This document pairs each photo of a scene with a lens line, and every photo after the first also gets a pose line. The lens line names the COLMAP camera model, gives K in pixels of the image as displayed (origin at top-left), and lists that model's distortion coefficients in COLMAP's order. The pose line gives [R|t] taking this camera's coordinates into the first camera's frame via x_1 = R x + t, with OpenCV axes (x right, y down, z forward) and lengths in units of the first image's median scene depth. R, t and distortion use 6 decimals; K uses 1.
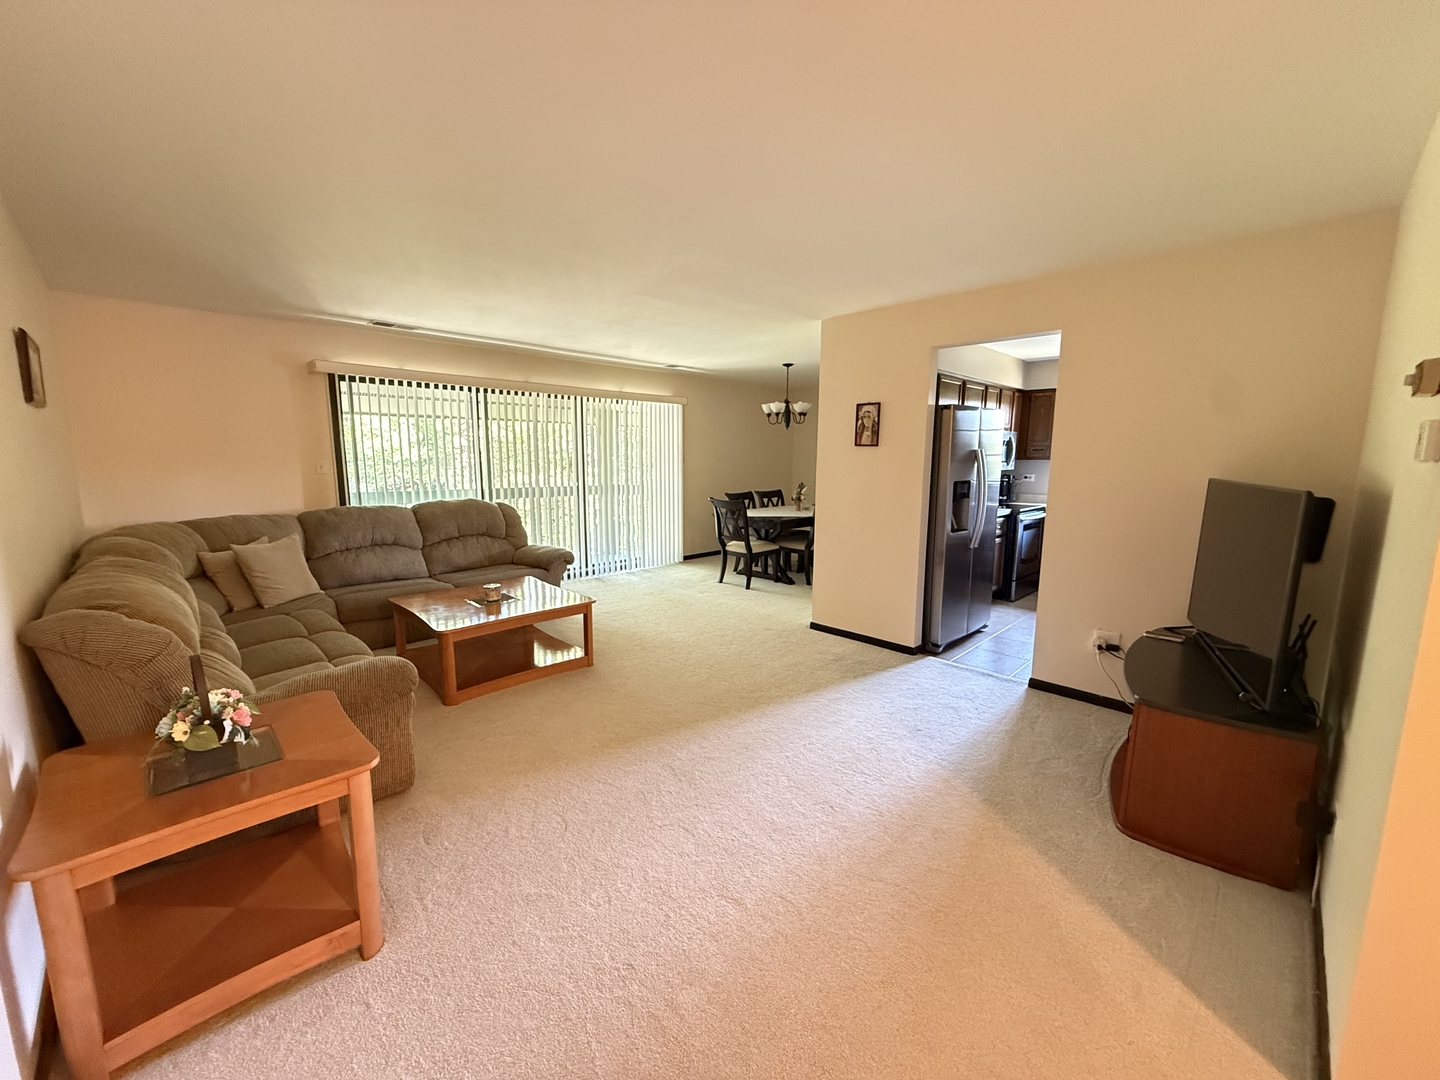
lens RADIAL K [[574.1, 0, 720.0], [0, 574.1, 540.0], [0, 0, 1]] dist [-0.000688, -0.000116]
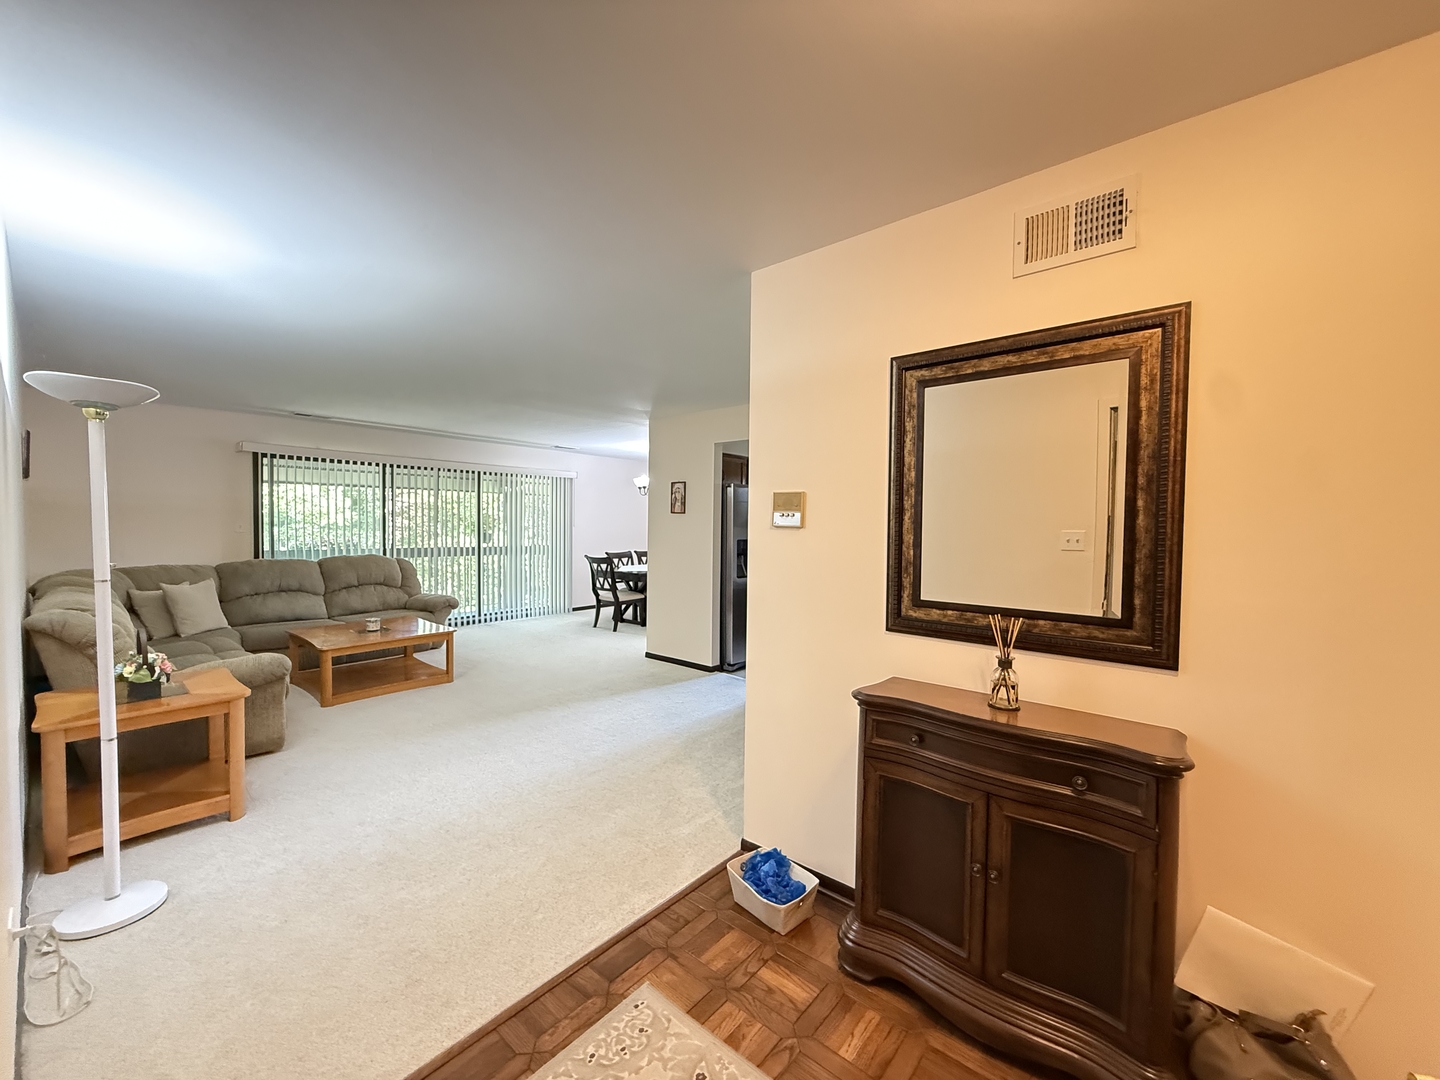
lens RADIAL K [[574.1, 0, 720.0], [0, 574.1, 540.0], [0, 0, 1]] dist [-0.000688, -0.000116]
pose [[0.996468, 0.004943, 0.083831, 0.224512], [0.004889, 0.993158, -0.116676, 0.049518], [-0.083834, 0.116673, 0.989626, -0.295186]]
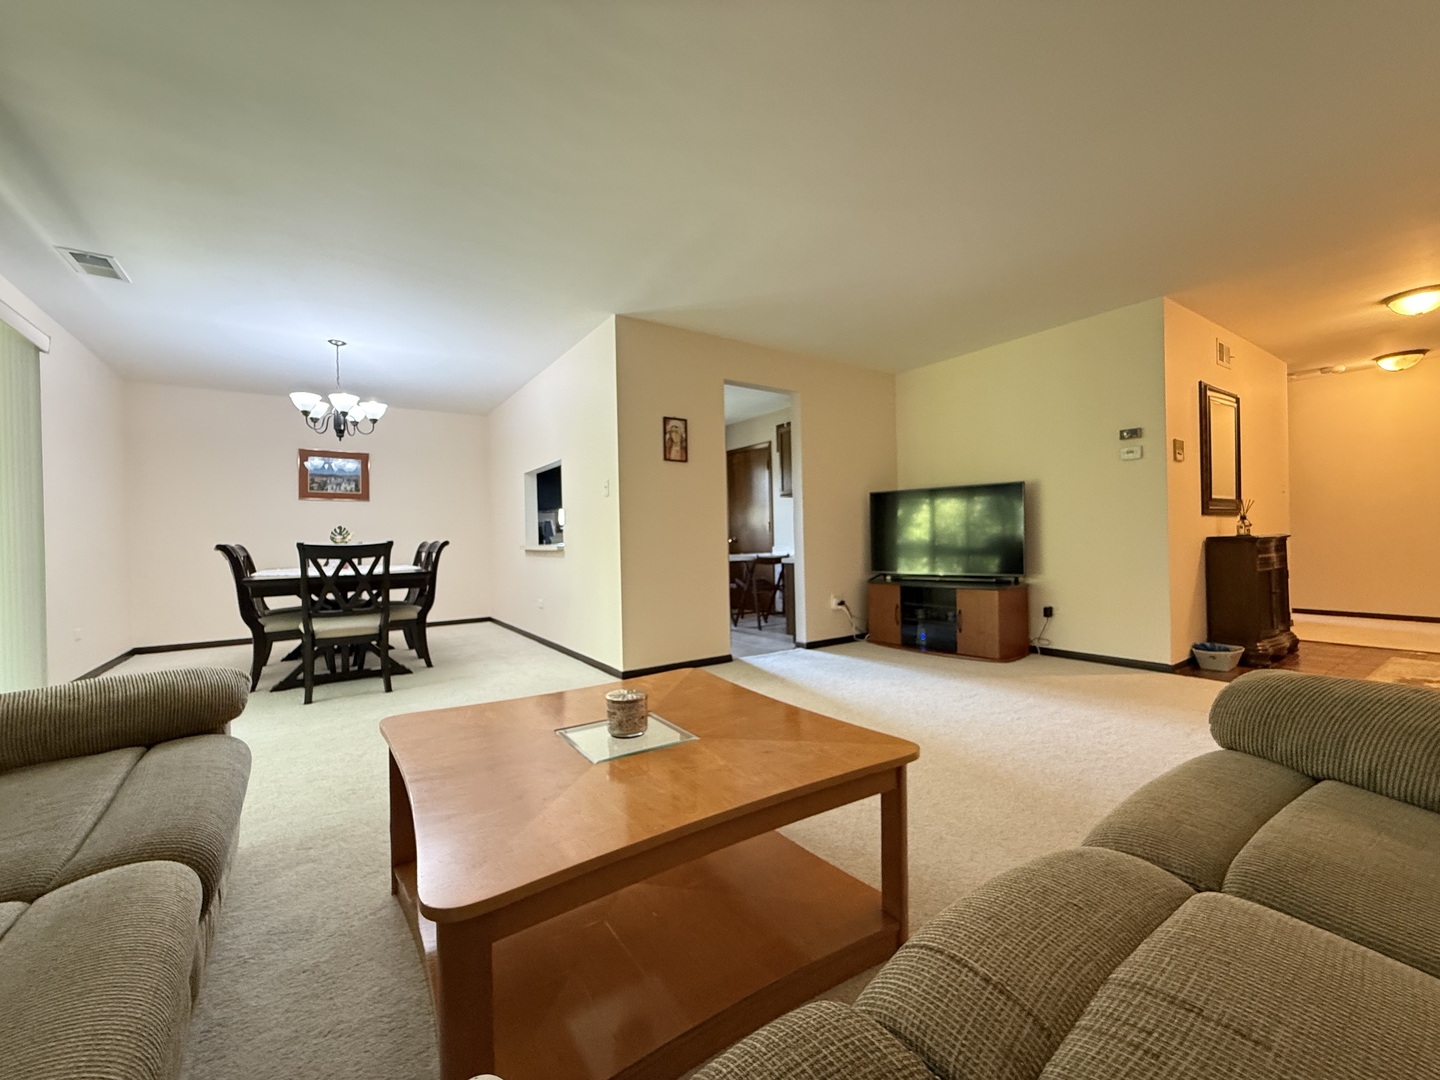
lens RADIAL K [[574.1, 0, 720.0], [0, 574.1, 540.0], [0, 0, 1]] dist [-0.000688, -0.000116]
pose [[0.184546, -0.007395, 0.982796, -0.638198], [0.164961, 0.986019, -0.023557, 0.002470], [-0.968881, 0.166471, 0.183186, 0.720172]]
